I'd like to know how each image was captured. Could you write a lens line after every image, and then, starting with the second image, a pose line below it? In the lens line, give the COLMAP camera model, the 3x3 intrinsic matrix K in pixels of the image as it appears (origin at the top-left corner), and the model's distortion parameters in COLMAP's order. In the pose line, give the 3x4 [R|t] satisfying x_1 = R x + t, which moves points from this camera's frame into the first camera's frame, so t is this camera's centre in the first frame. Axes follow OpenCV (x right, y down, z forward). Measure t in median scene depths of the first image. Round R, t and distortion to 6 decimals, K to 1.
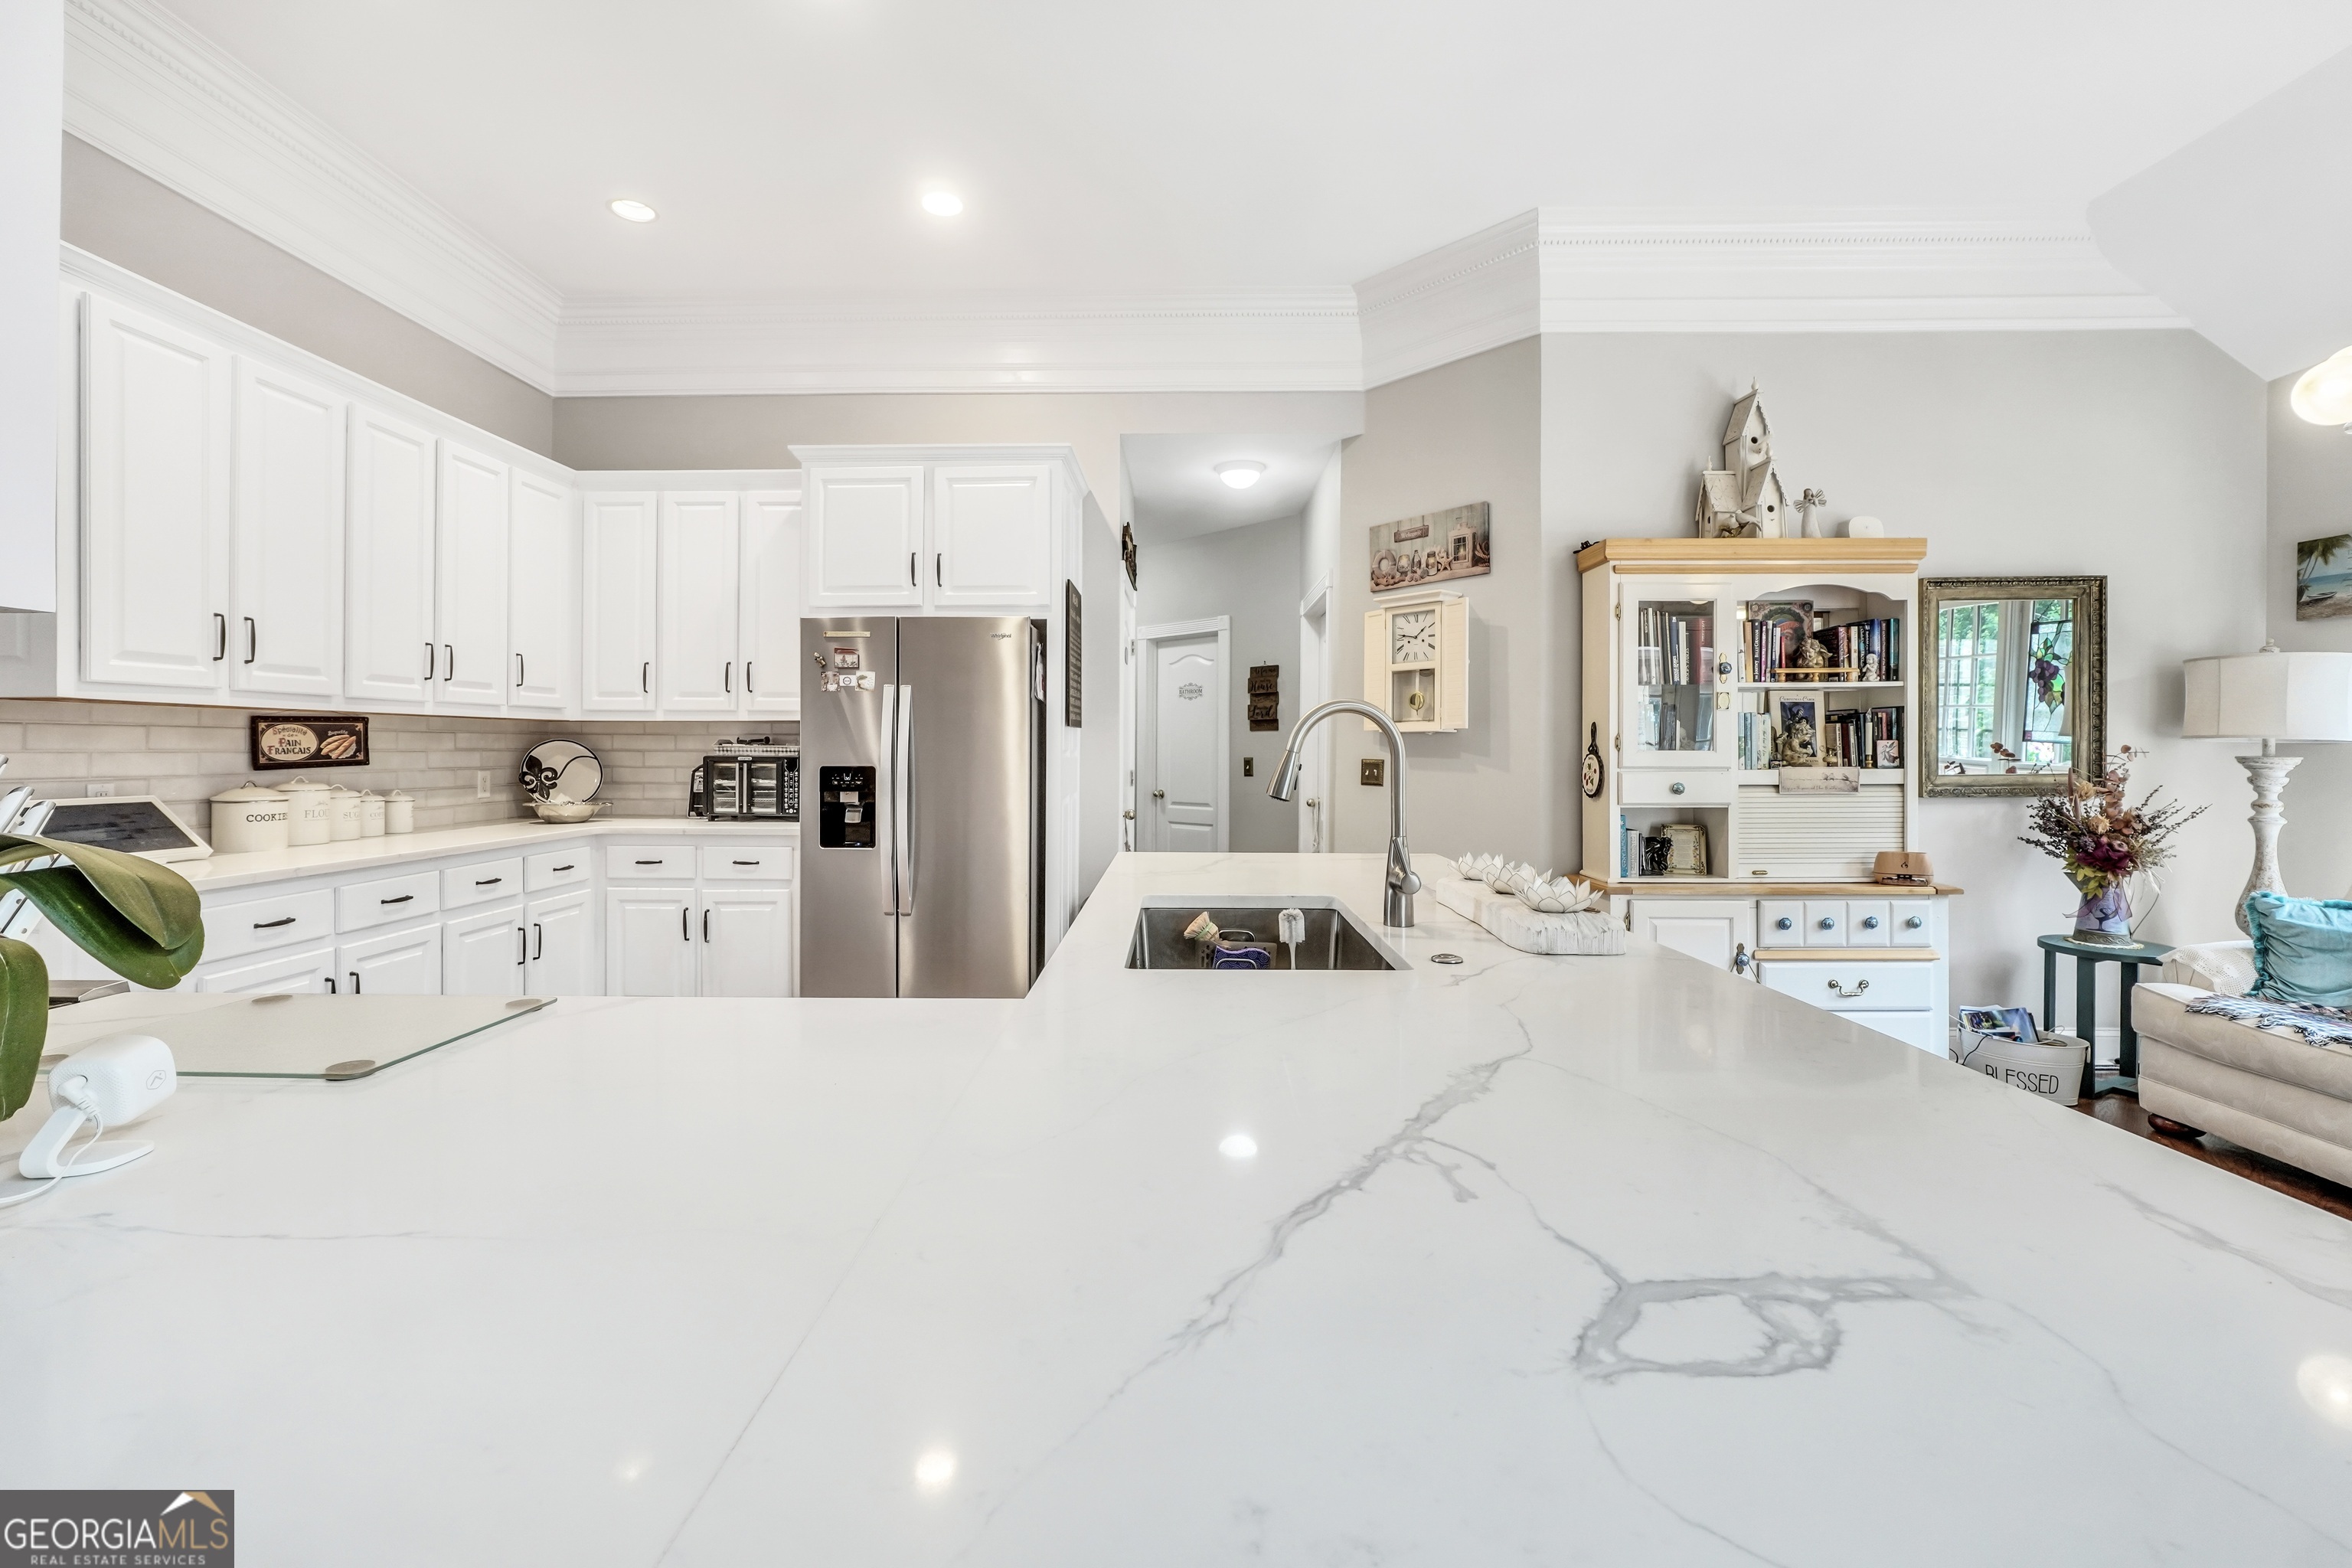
lens RADIAL K [[1003.5, 0, 1164.2], [0, 1003.5, 761.2], [0, 0, 1]] dist [-0.016038, 0.002996]
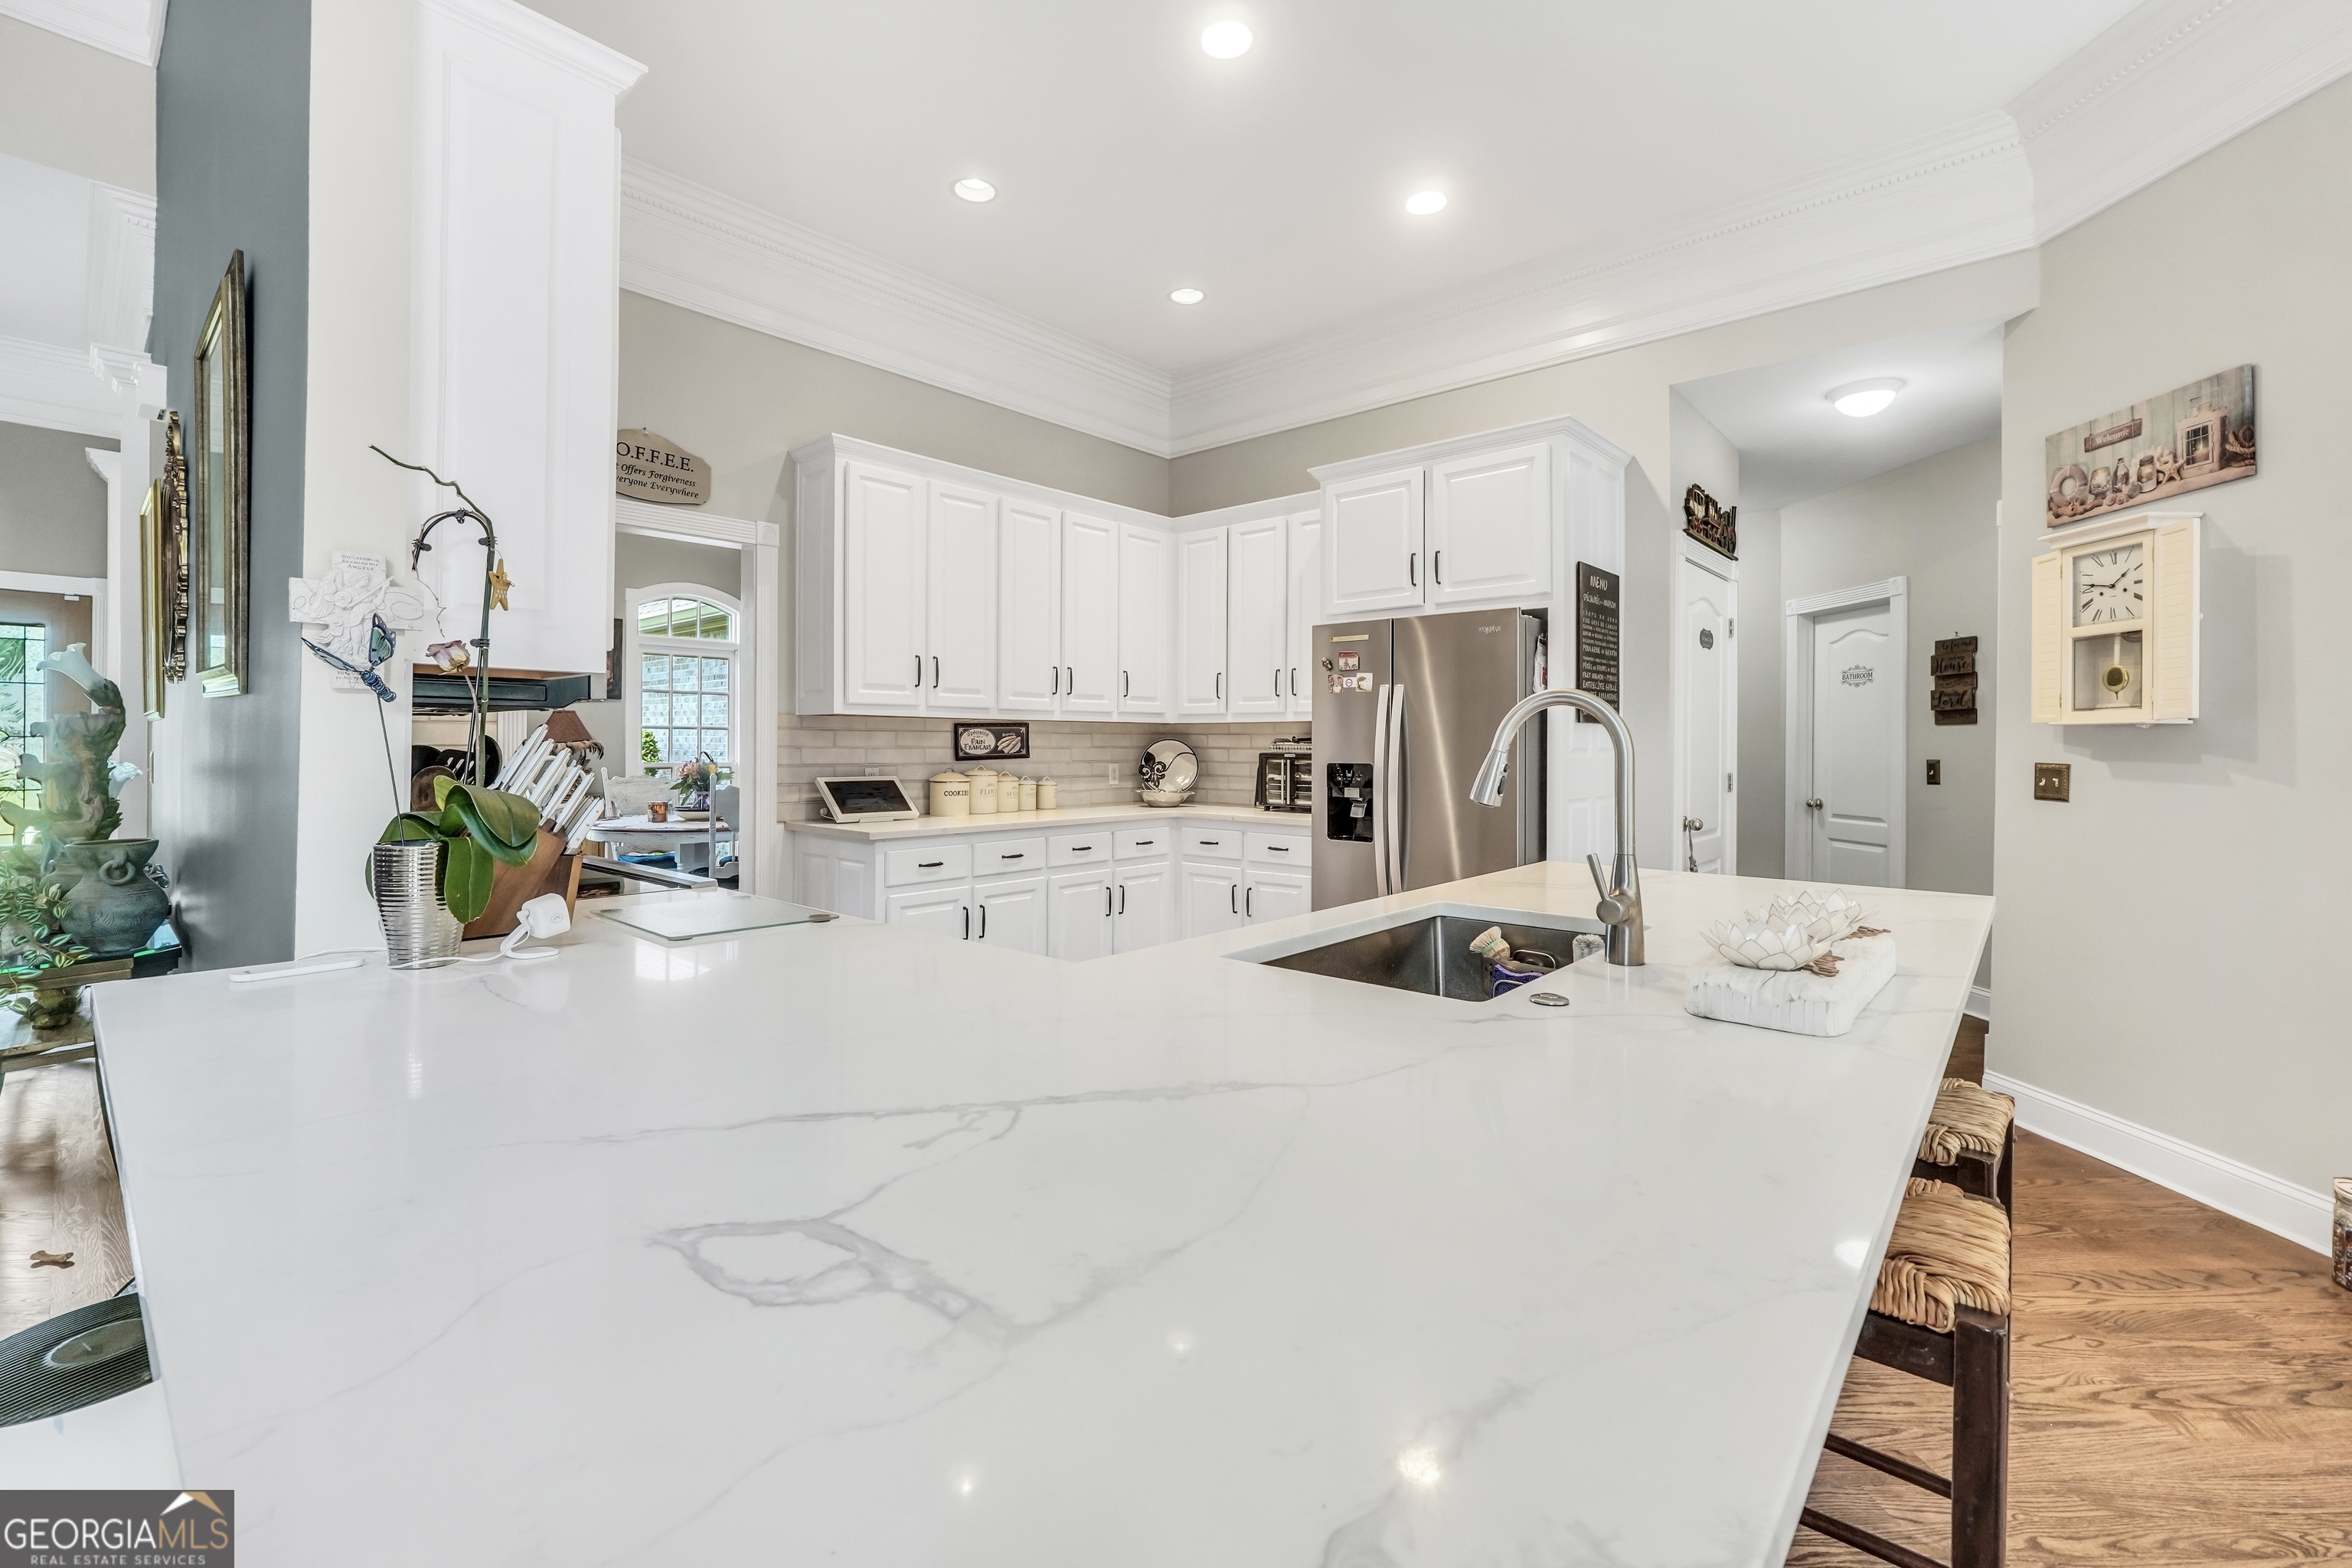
lens RADIAL K [[1003.5, 0, 1130.4], [0, 1003.5, 758.4], [0, 0, 1]] dist [-0.016038, 0.002996]
pose [[0.752850, 0.009568, -0.658123, 0.201395], [-0.010458, 0.999942, 0.002575, -0.000664], [0.658109, 0.004944, 0.752906, 0.051370]]
